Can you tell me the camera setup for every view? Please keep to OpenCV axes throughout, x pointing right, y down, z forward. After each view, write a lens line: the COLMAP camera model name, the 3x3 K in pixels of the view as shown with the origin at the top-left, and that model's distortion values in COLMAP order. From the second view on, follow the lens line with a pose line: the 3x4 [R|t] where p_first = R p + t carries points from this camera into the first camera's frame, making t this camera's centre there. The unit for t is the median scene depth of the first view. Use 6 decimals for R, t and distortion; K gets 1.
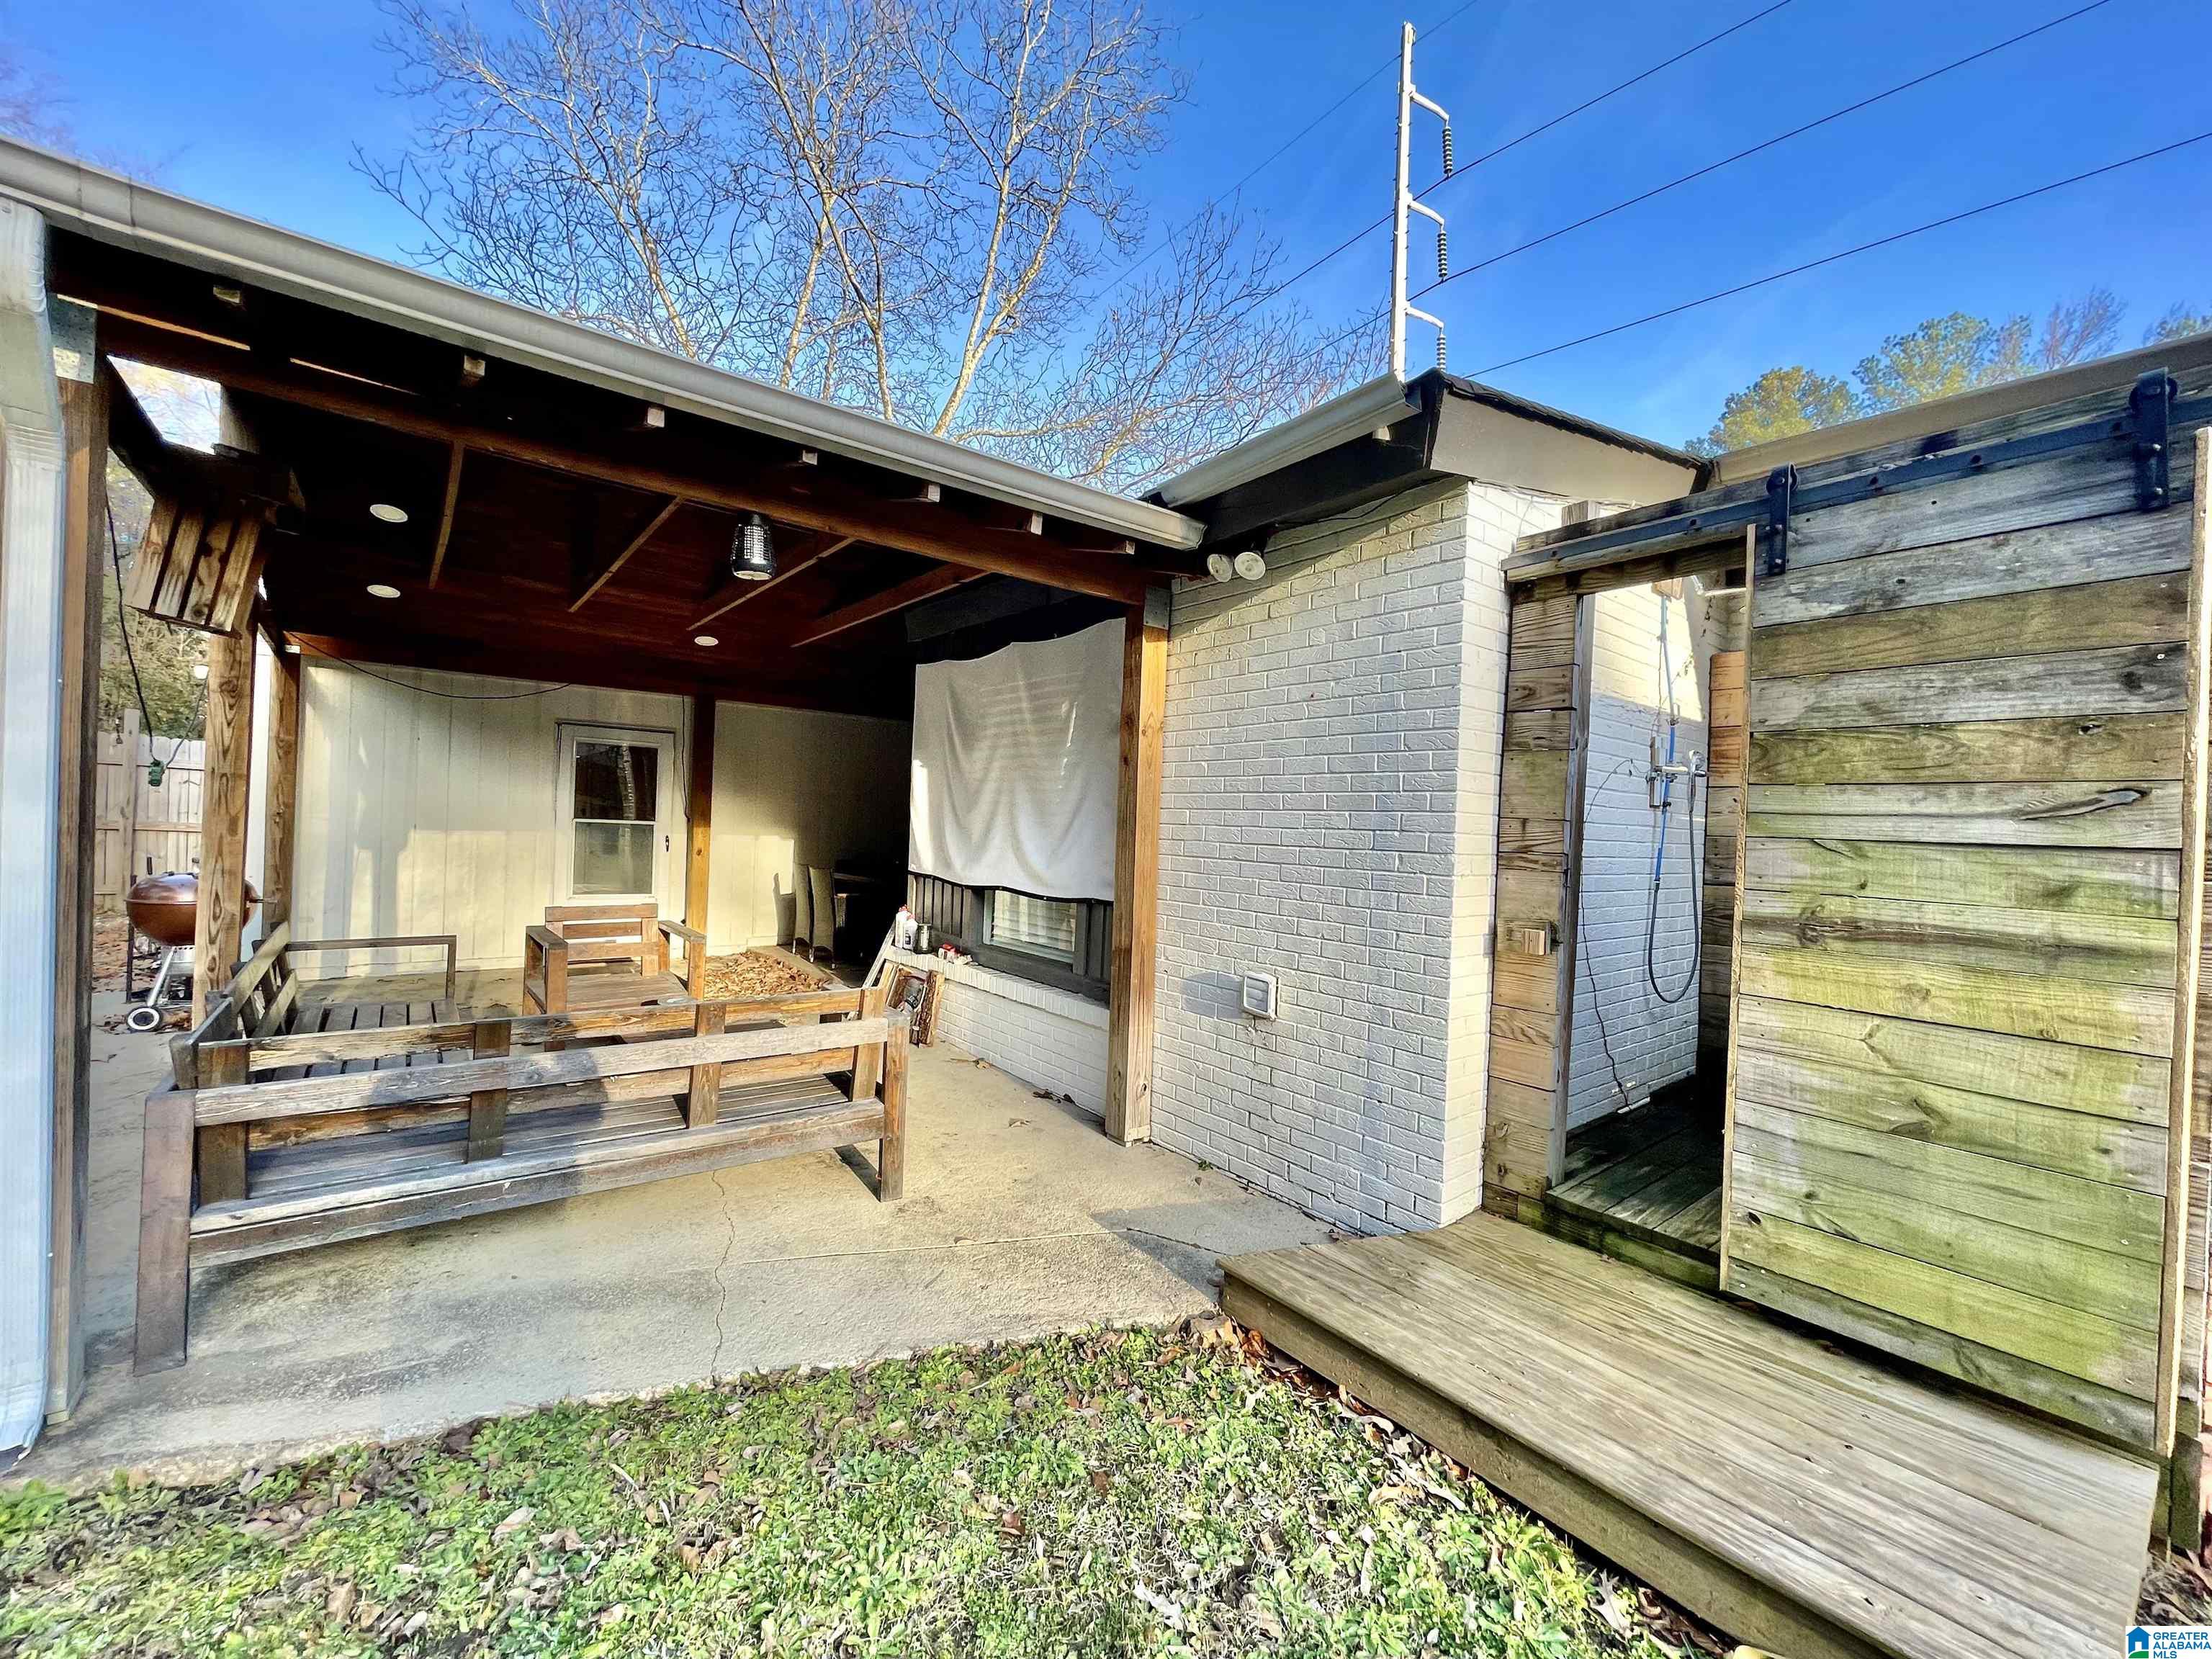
lens RADIAL K [[892.5, 0, 1103.1], [0, 892.5, 823.1], [0, 0, 1]] dist [-0.002318, -0.000621]
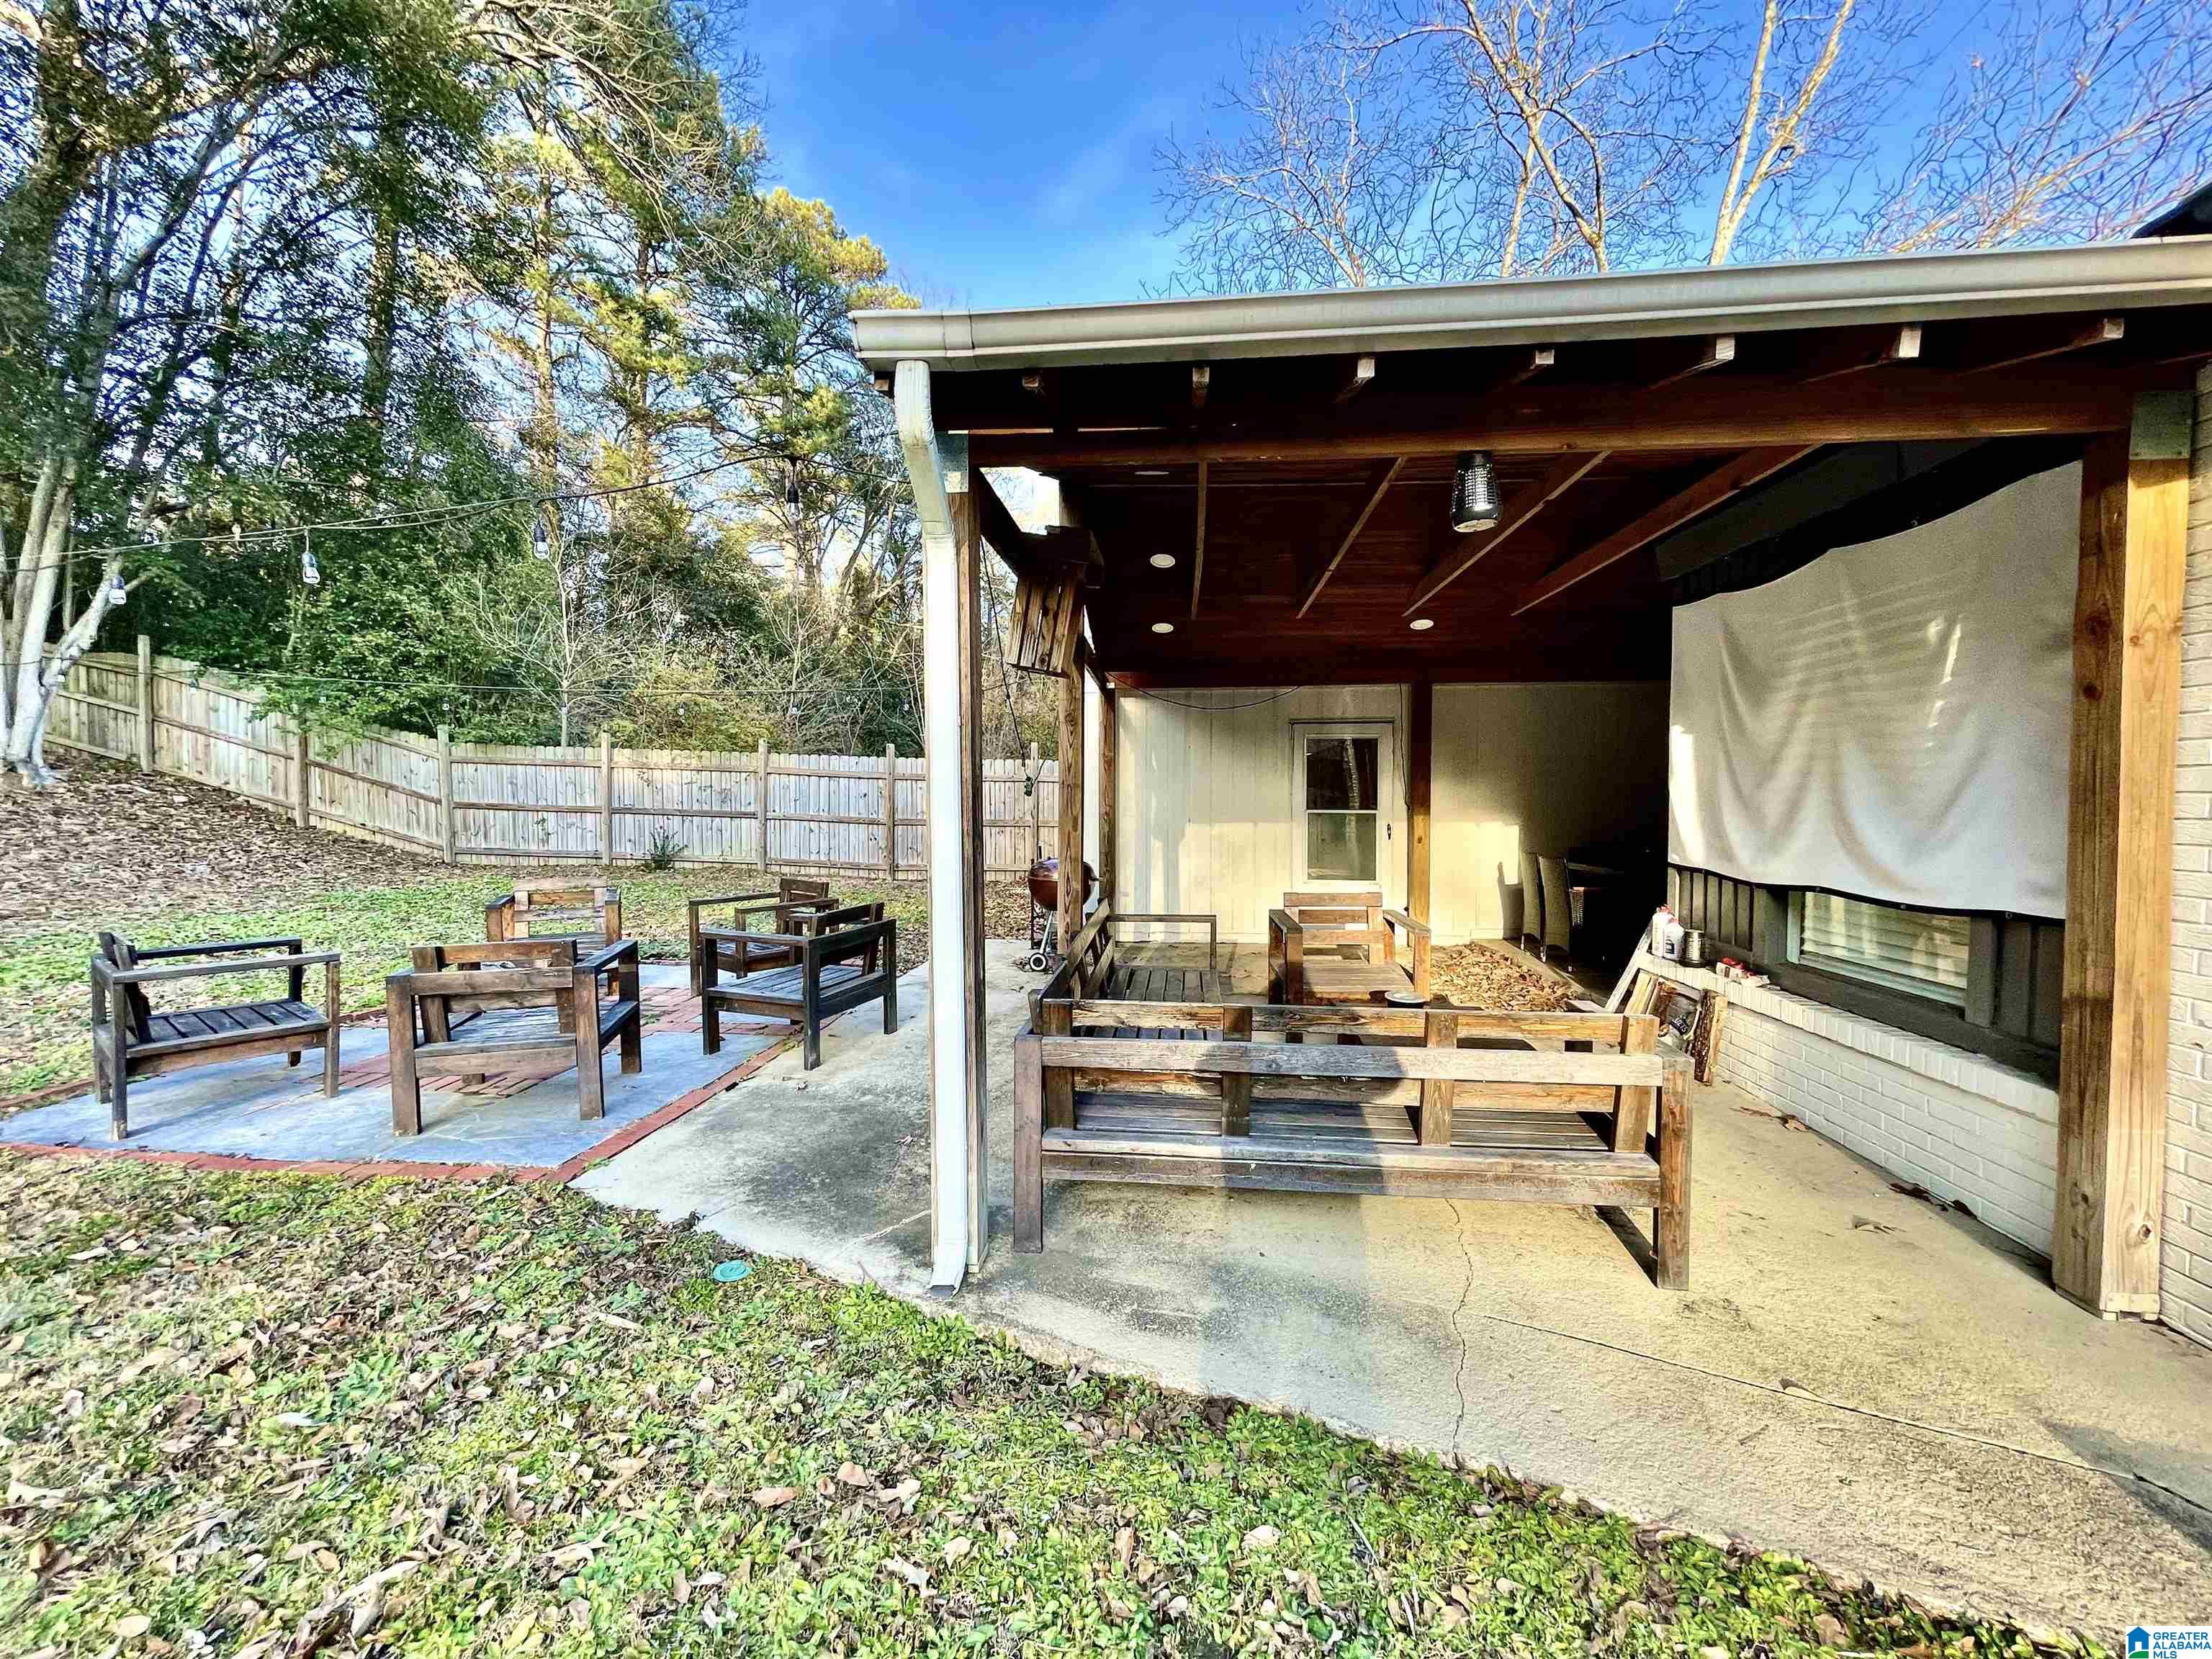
lens RADIAL K [[892.5, 0, 1107.0], [0, 892.5, 826.3], [0, 0, 1]] dist [-0.002318, -0.000621]
pose [[0.725035, -0.015505, -0.688537, -0.061663], [0.029534, 0.999527, 0.008592, -0.004065], [0.688078, -0.026564, 0.725150, 0.121732]]
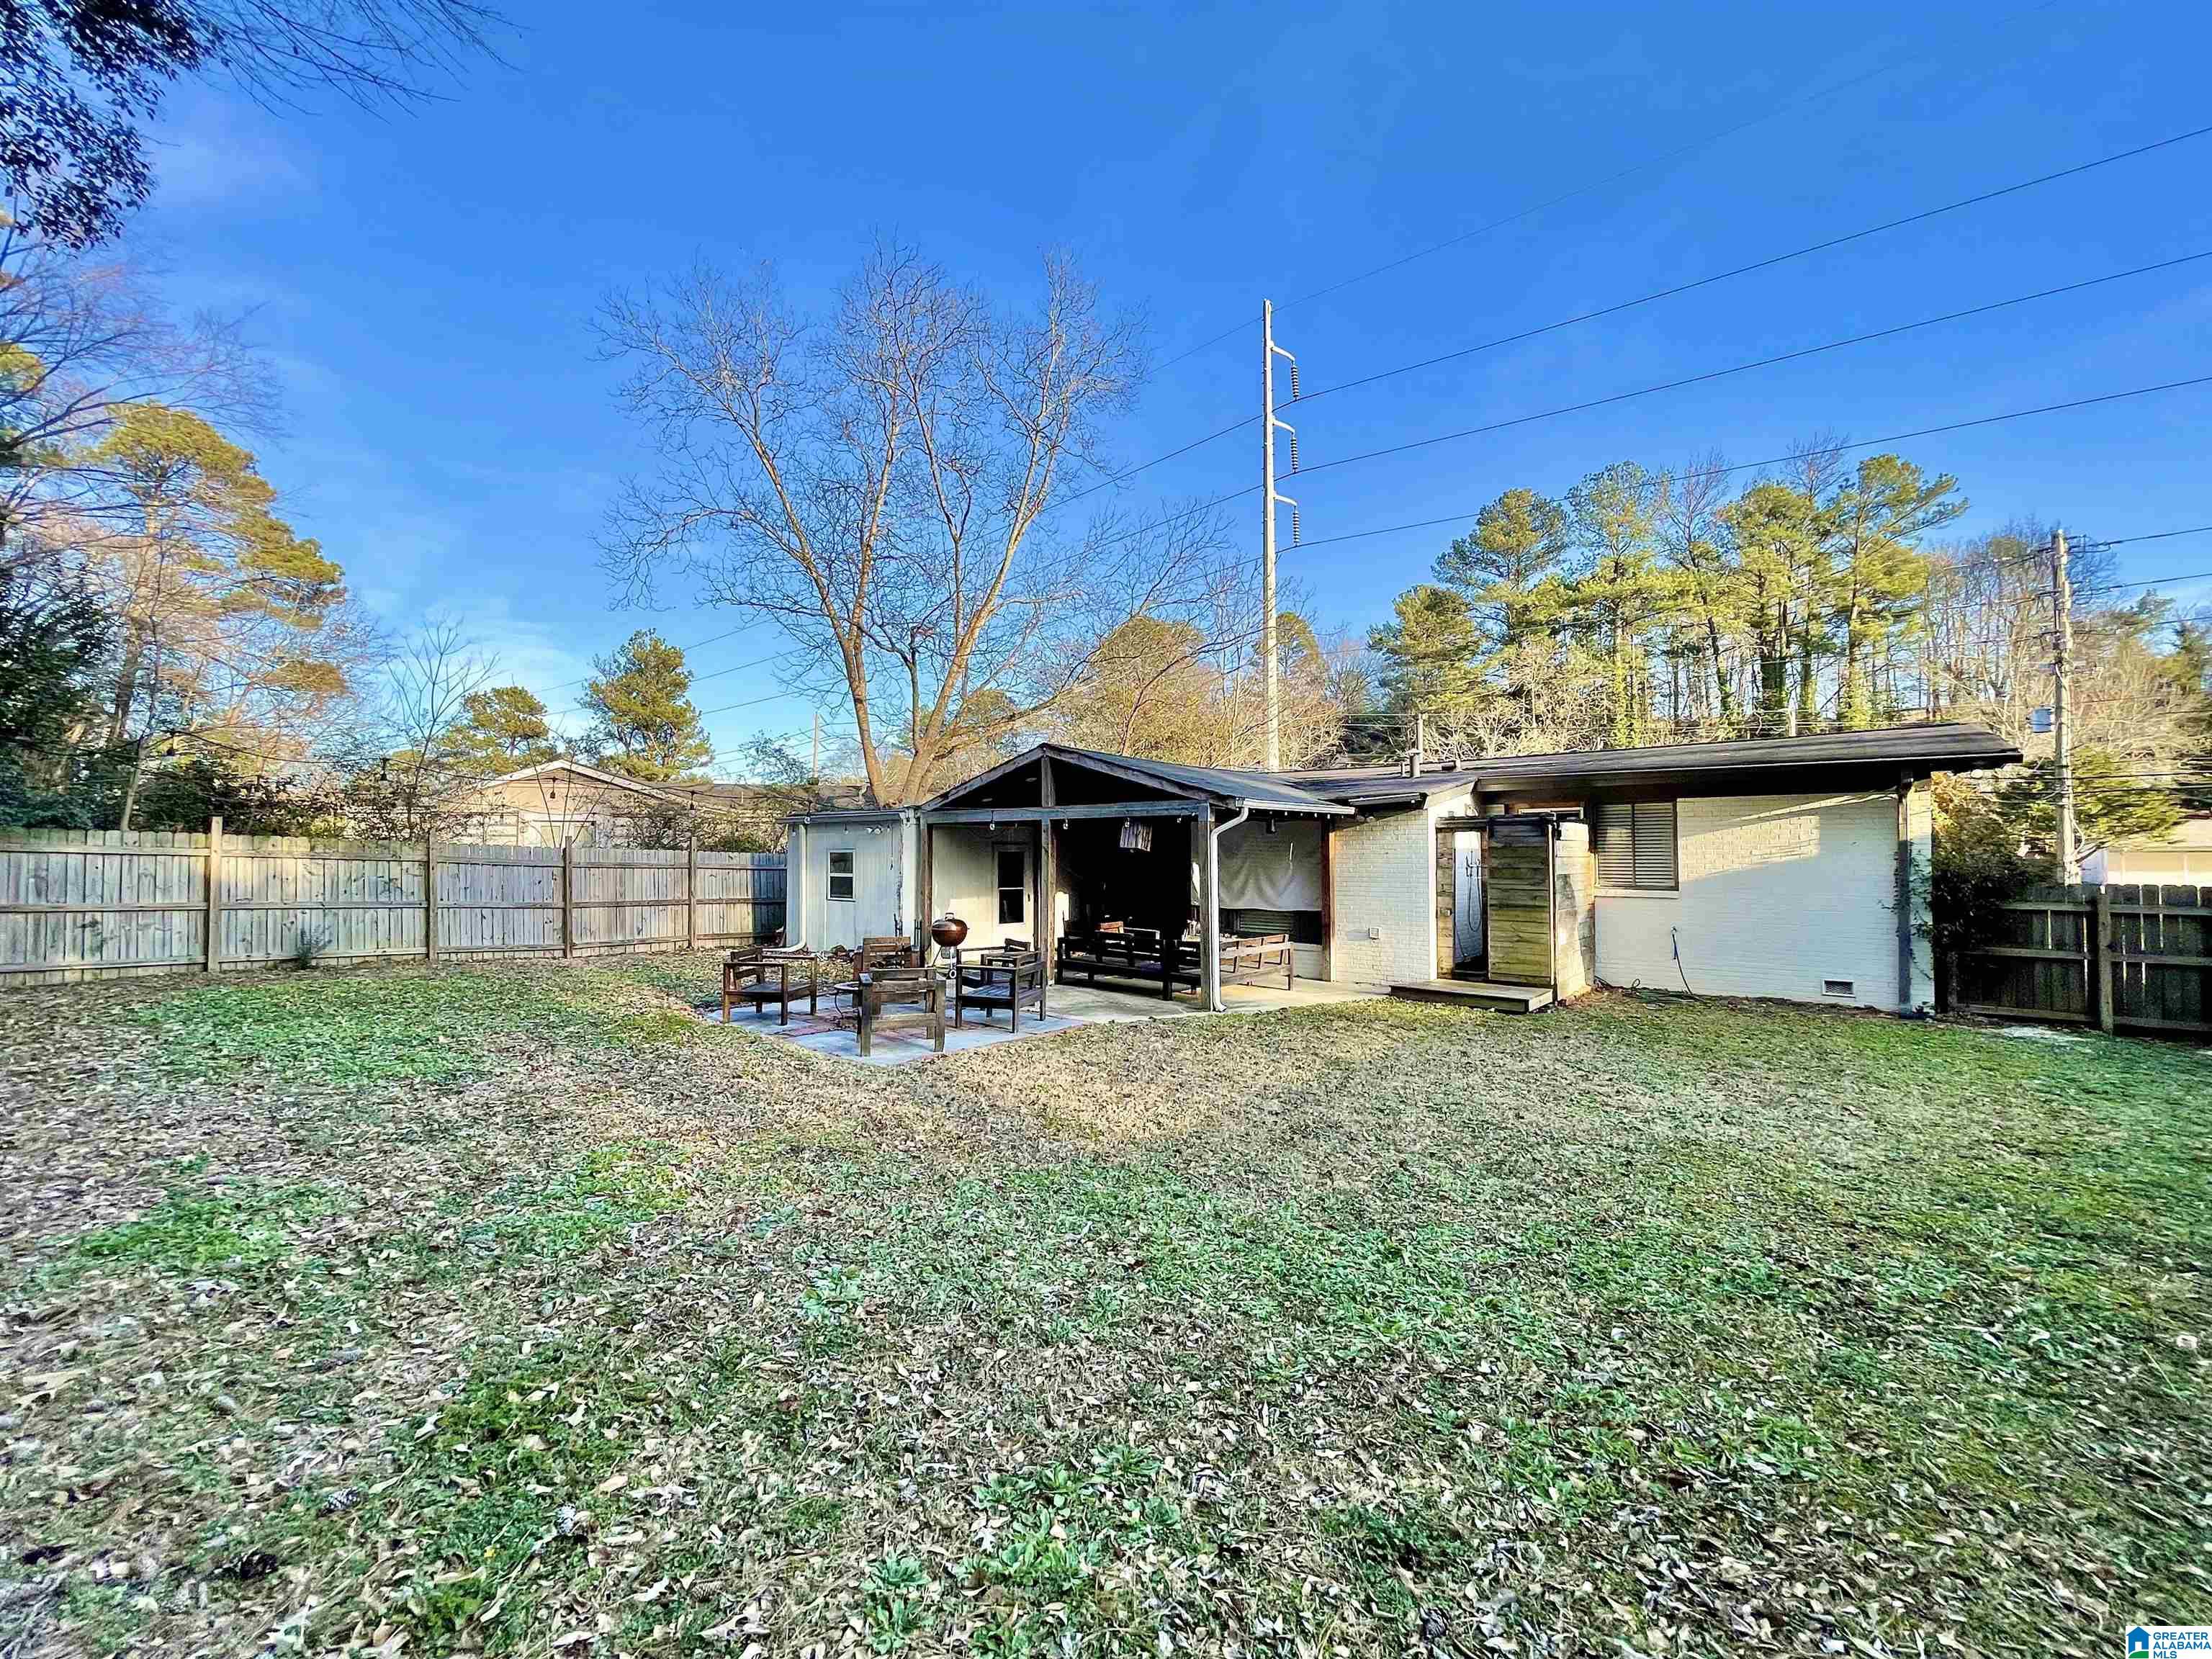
lens RADIAL K [[892.5, 0, 1094.5], [0, 892.5, 826.5], [0, 0, 1]] dist [-0.002318, -0.000621]
pose [[0.981872, -0.031692, 0.186876, -2.065260], [0.036200, 0.999129, -0.020758, -0.267495], [-0.186055, 0.027147, 0.982164, -3.057644]]
